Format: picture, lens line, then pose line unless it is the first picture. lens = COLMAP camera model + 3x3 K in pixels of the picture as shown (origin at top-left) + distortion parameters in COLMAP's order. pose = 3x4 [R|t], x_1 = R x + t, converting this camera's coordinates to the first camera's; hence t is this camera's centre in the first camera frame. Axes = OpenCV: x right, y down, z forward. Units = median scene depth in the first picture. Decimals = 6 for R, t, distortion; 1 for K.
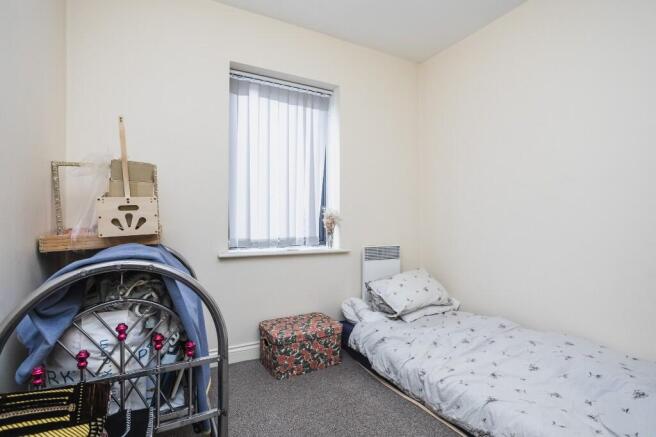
lens RADIAL K [[318.0, 0, 325.3], [0, 318.0, 216.9], [0, 0, 1]] dist [-0.045677, 0.026277]
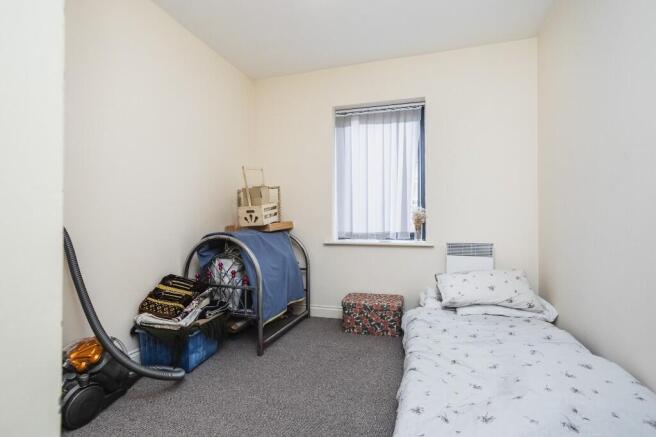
lens RADIAL K [[318.0, 0, 325.3], [0, 318.0, 216.9], [0, 0, 1]] dist [-0.045677, 0.026277]
pose [[0.699179, -0.014885, -0.714792, 0.675486], [0.011280, 0.999888, -0.009788, 0.017386], [0.714858, -0.001219, 0.699269, -0.030719]]
